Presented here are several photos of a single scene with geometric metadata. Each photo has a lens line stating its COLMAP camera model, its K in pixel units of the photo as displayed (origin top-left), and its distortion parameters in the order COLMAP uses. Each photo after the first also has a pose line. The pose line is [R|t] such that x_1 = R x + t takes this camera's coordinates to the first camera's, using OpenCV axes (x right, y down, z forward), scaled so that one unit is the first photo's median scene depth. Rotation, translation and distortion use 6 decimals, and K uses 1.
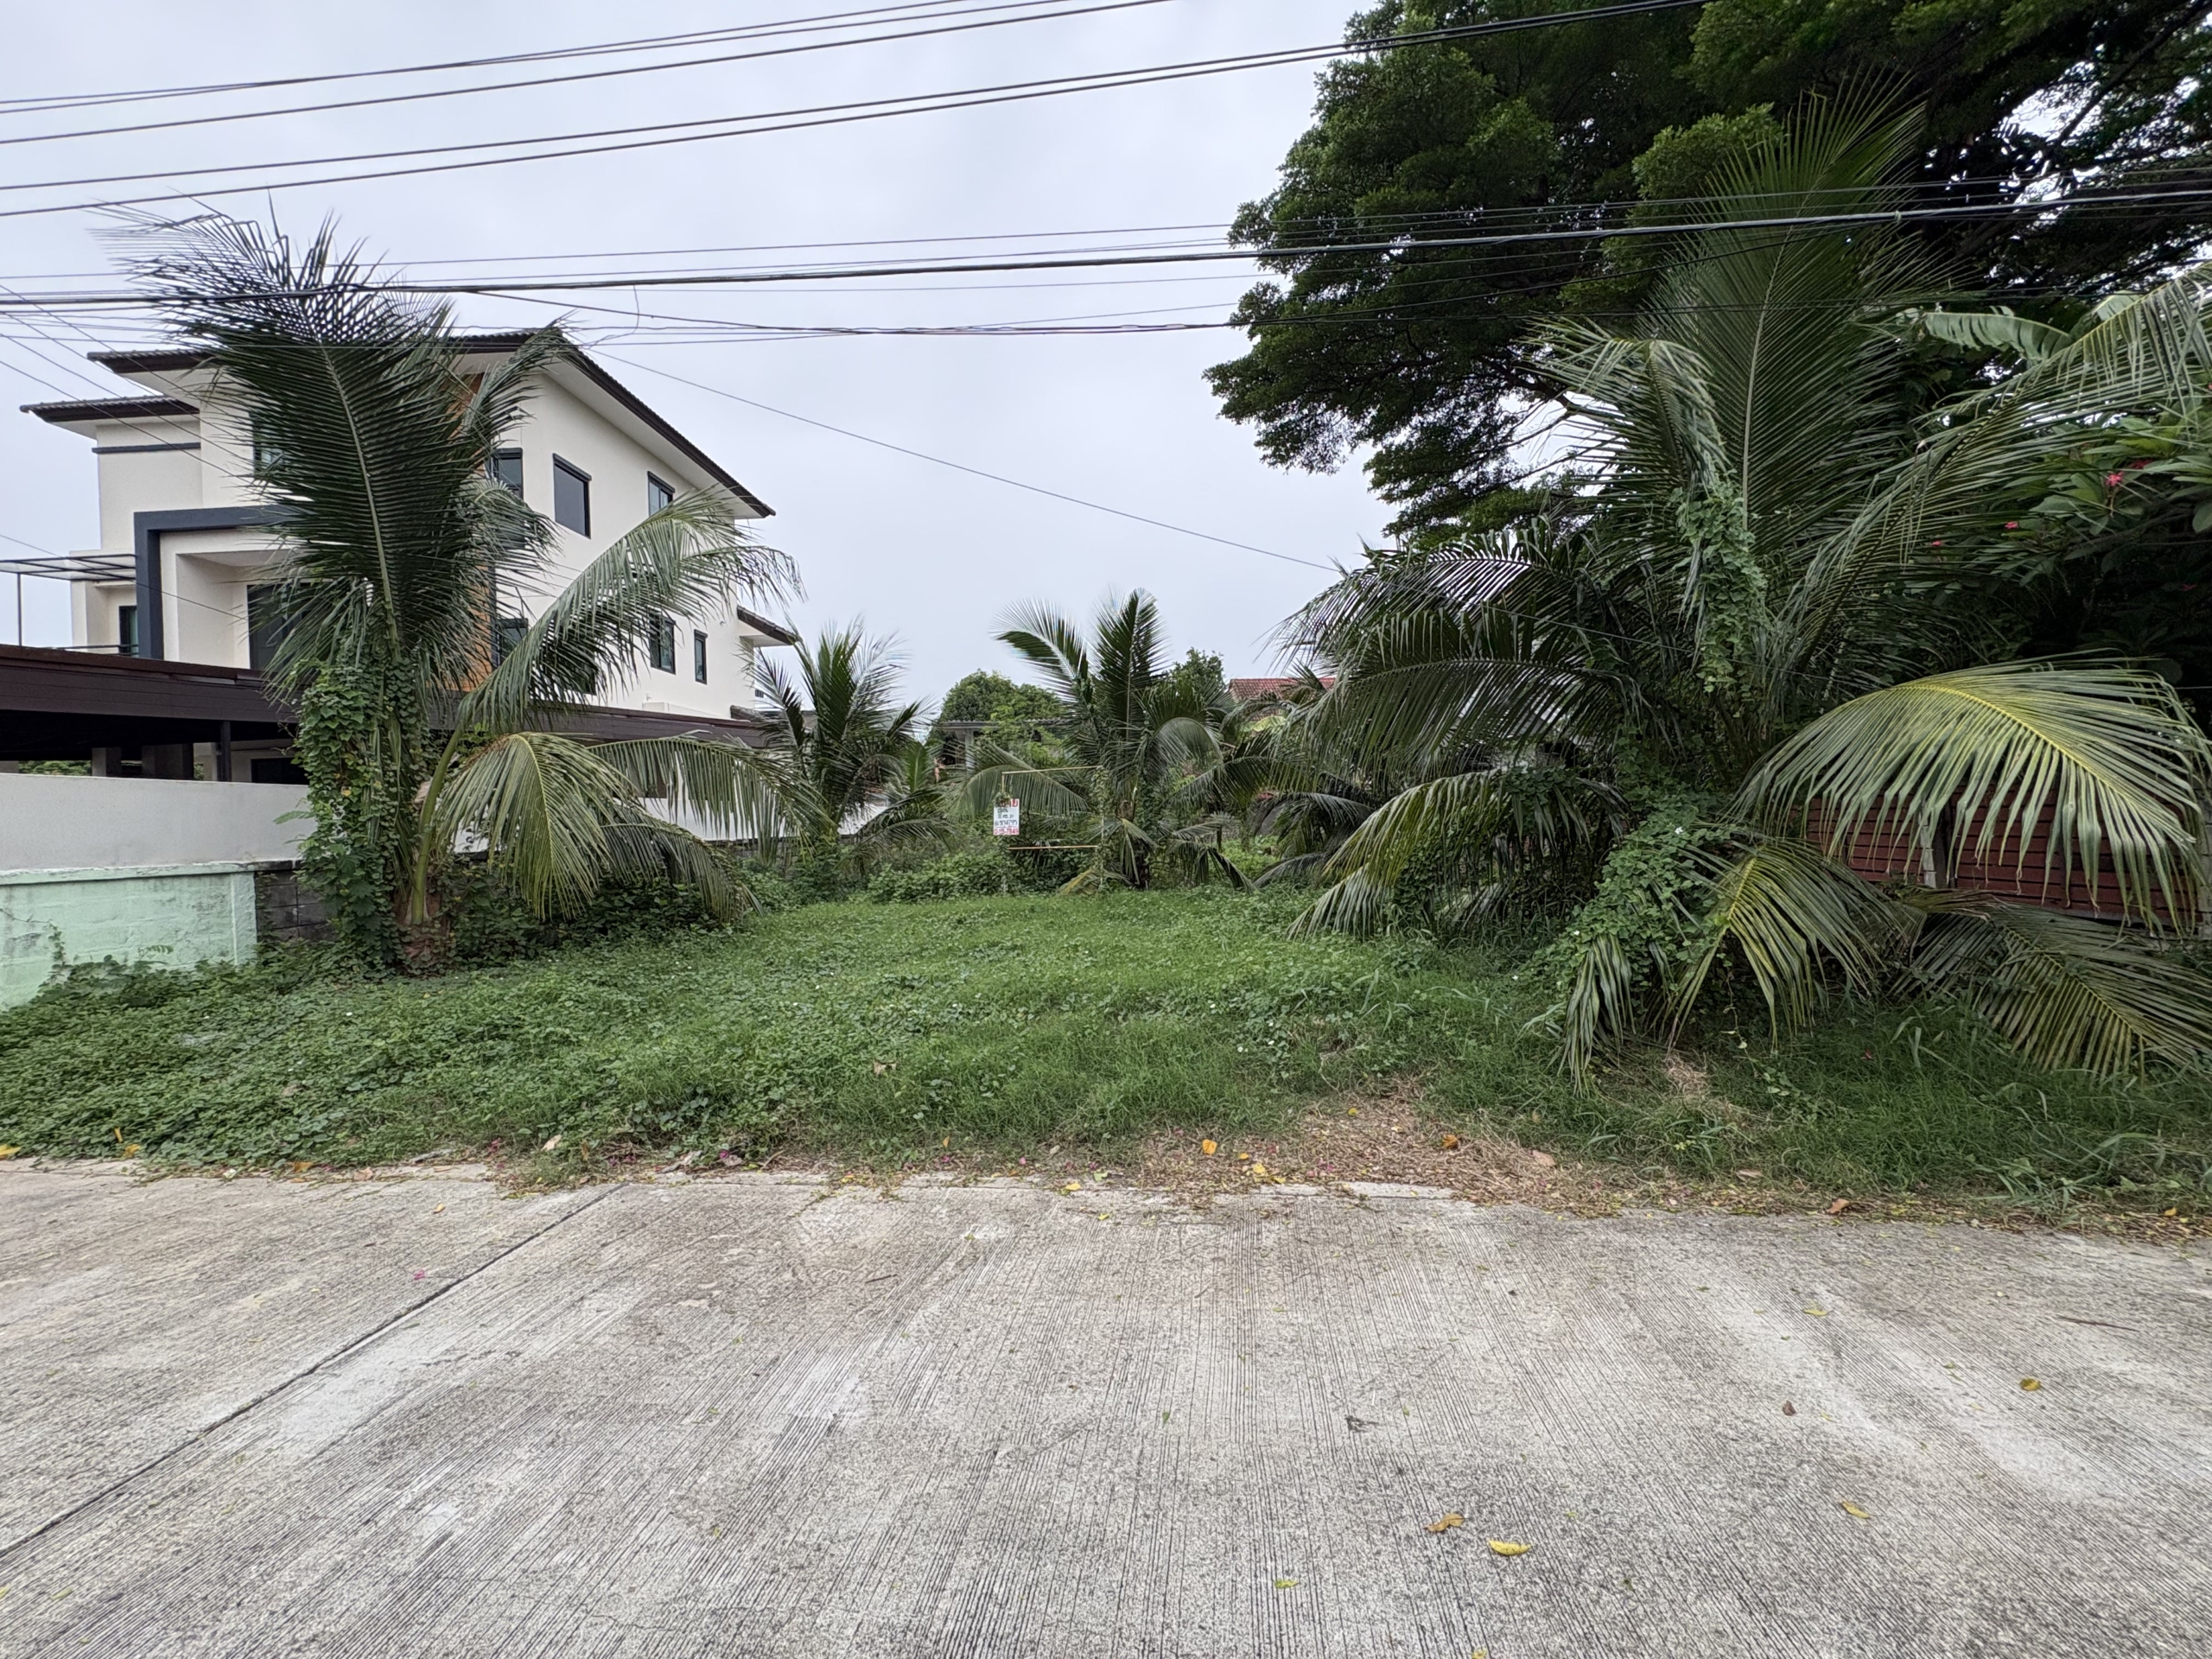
lens RADIAL K [[885.2, 0, 1106.1], [0, 885.2, 820.4], [0, 0, 1]] dist [0.001973, 0.000059]
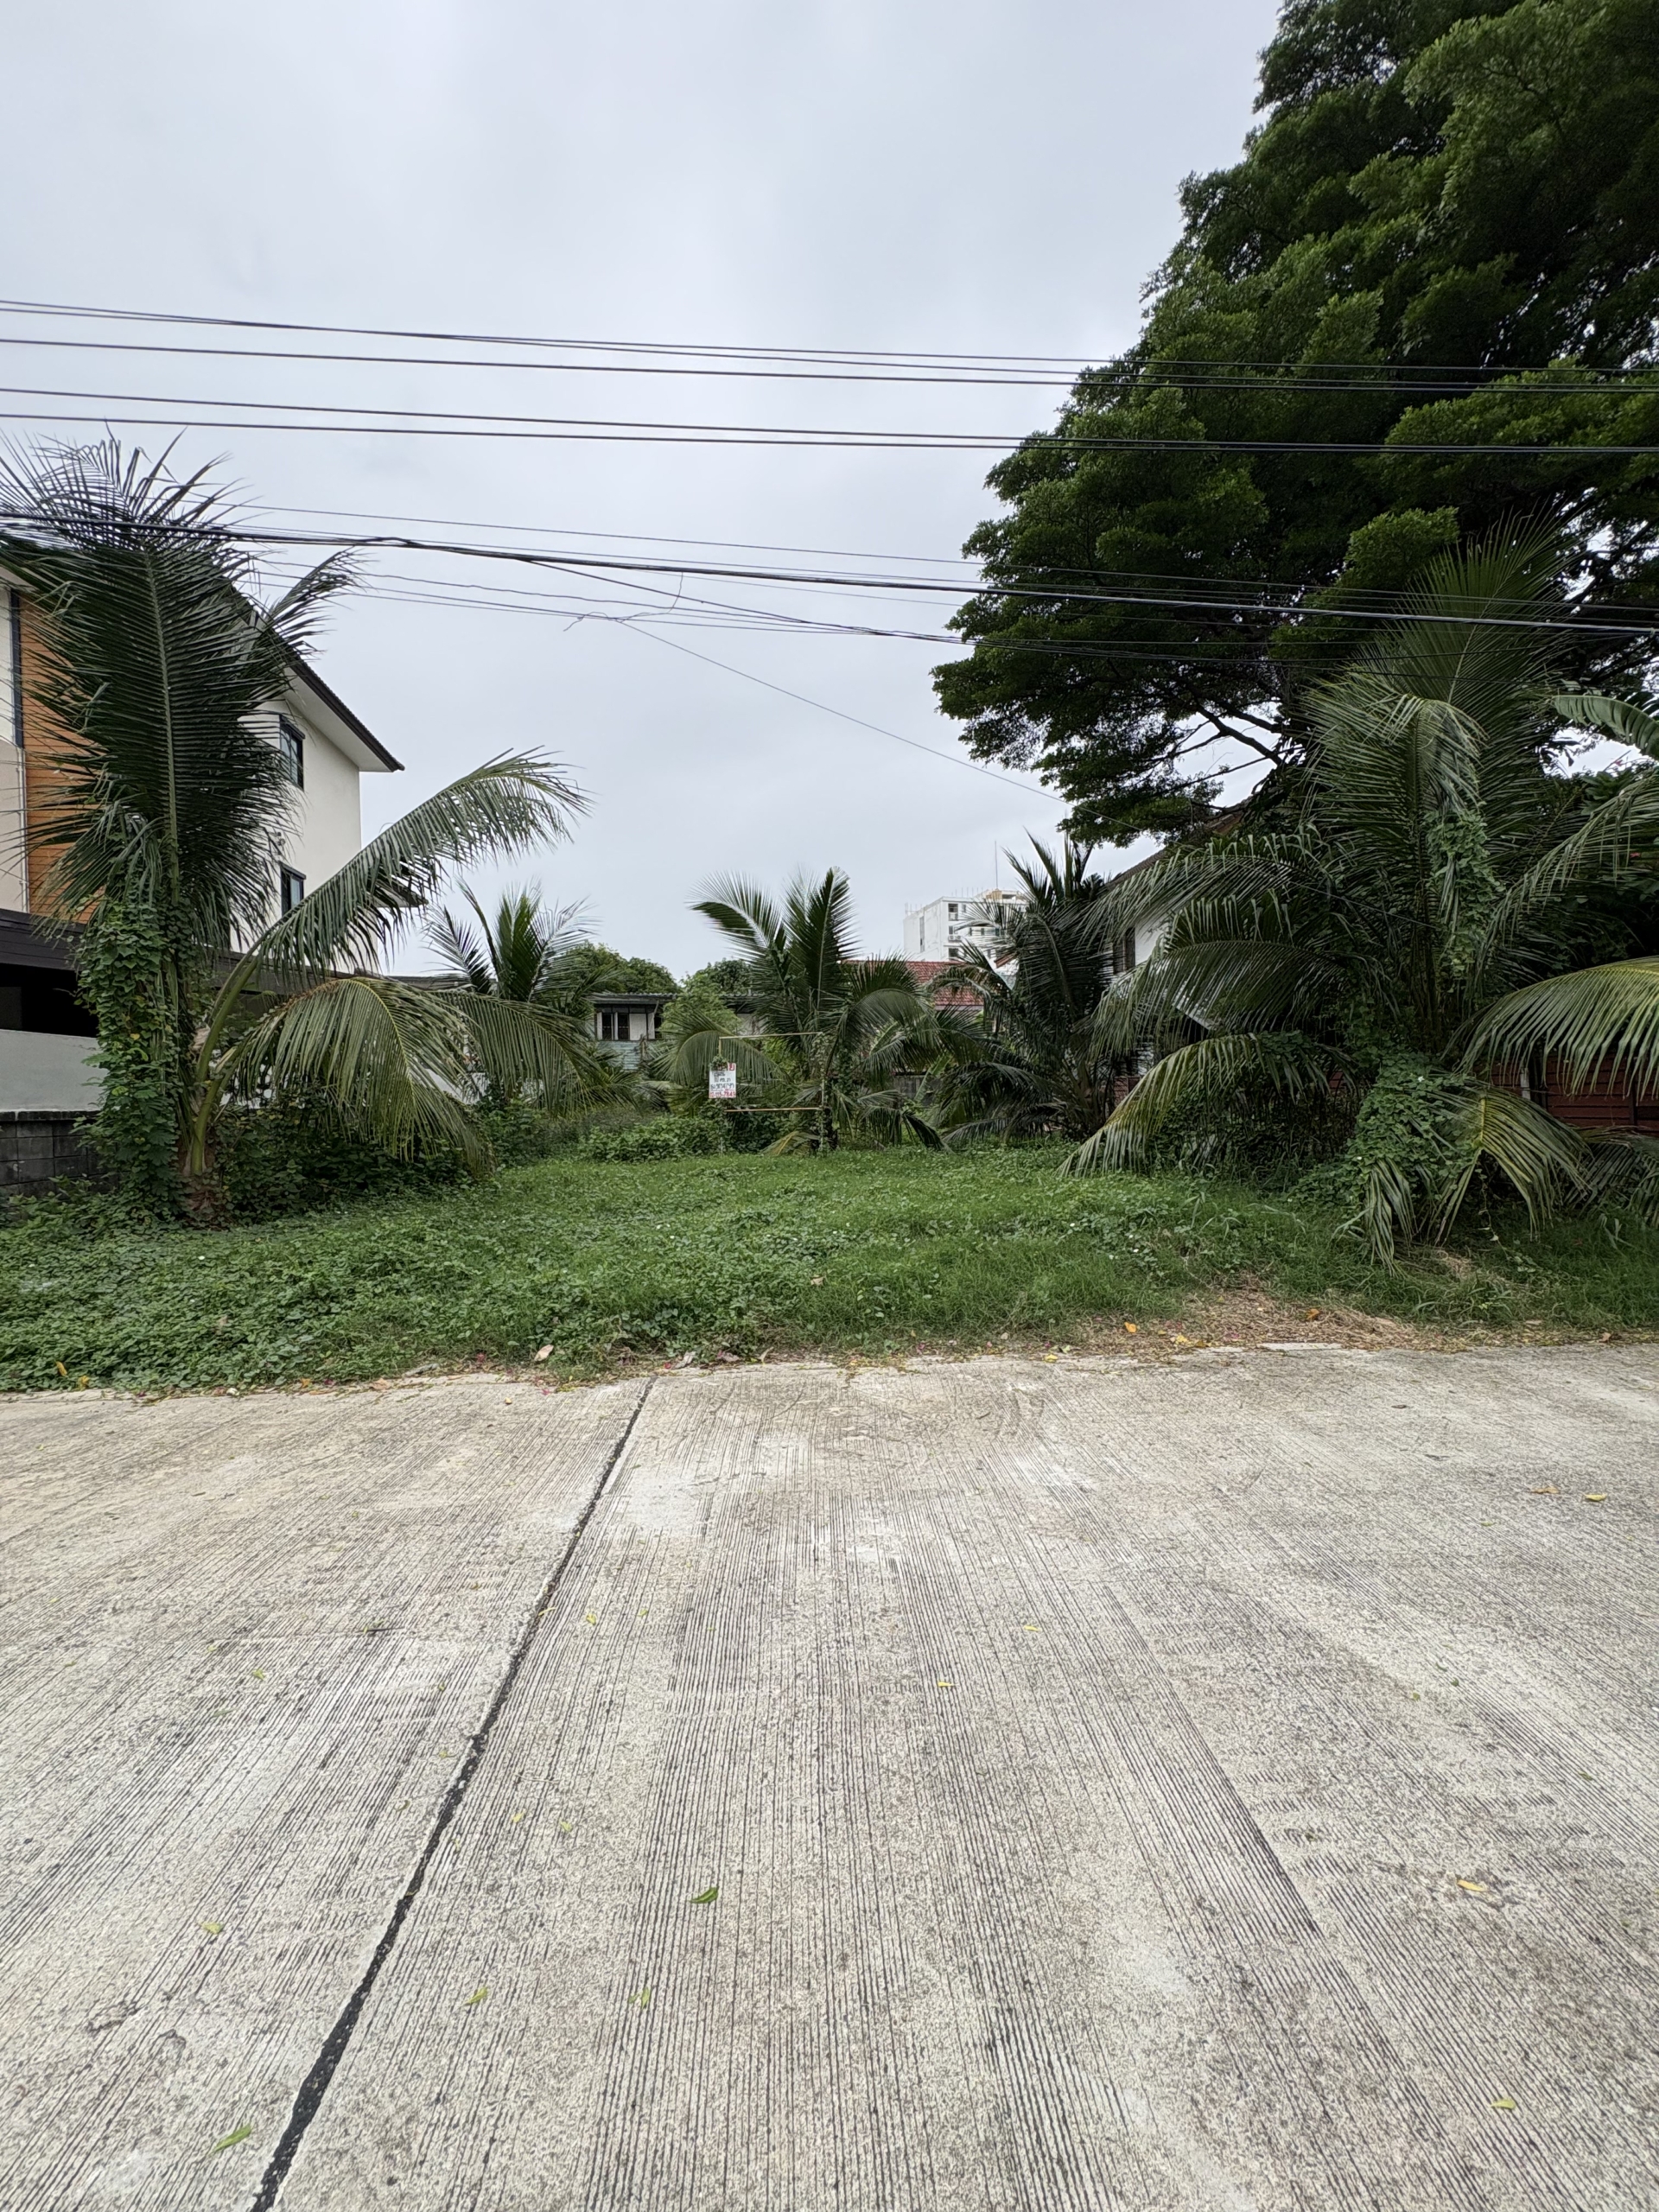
lens RADIAL K [[885.2, 0, 833.2], [0, 885.2, 1104.5], [0, 0, 1]] dist [0.001973, 0.000059]
pose [[0.984484, 0.006212, 0.175362, -0.343601], [-0.006593, 0.999977, 0.001586, 0.043604], [-0.175348, -0.002718, 0.984503, -0.086000]]
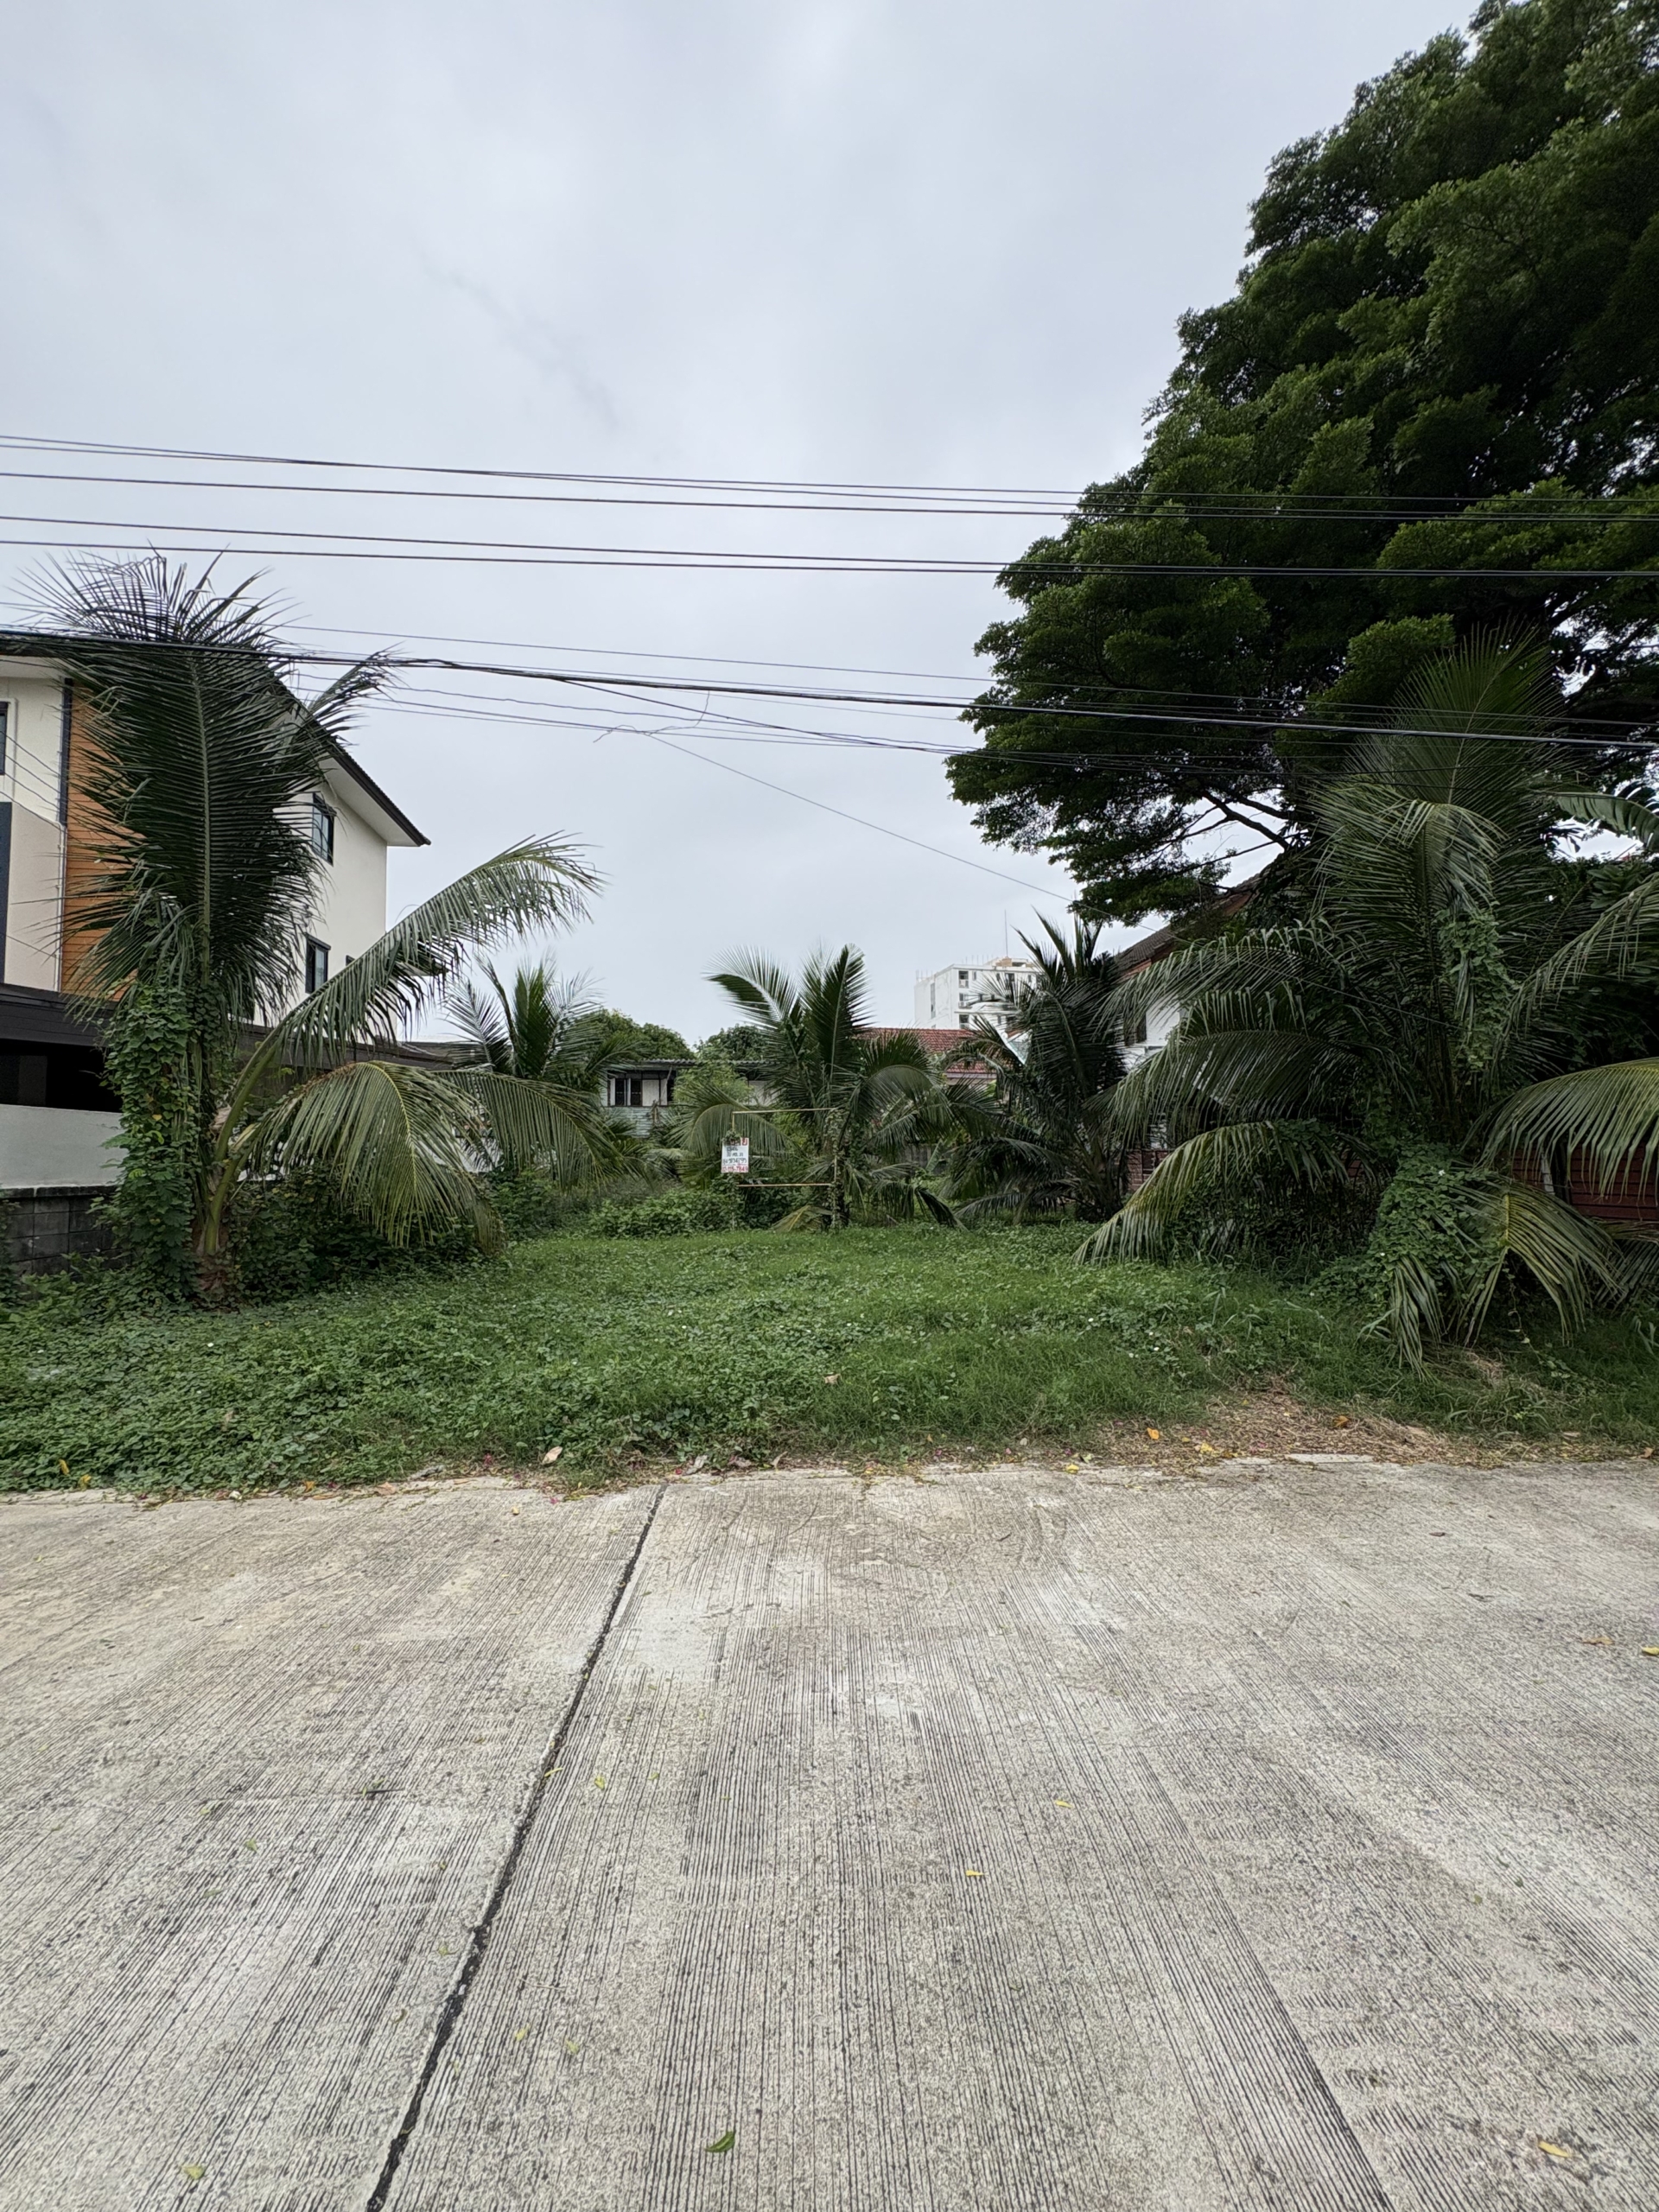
lens RADIAL K [[885.2, 0, 833.1], [0, 885.2, 1104.0], [0, 0, 1]] dist [0.001973, 0.000059]
pose [[0.986305, 0.026572, 0.162774, -0.349996], [-0.015425, 0.997472, -0.069365, 0.012334], [-0.164206, 0.065904, 0.984222, -0.085434]]
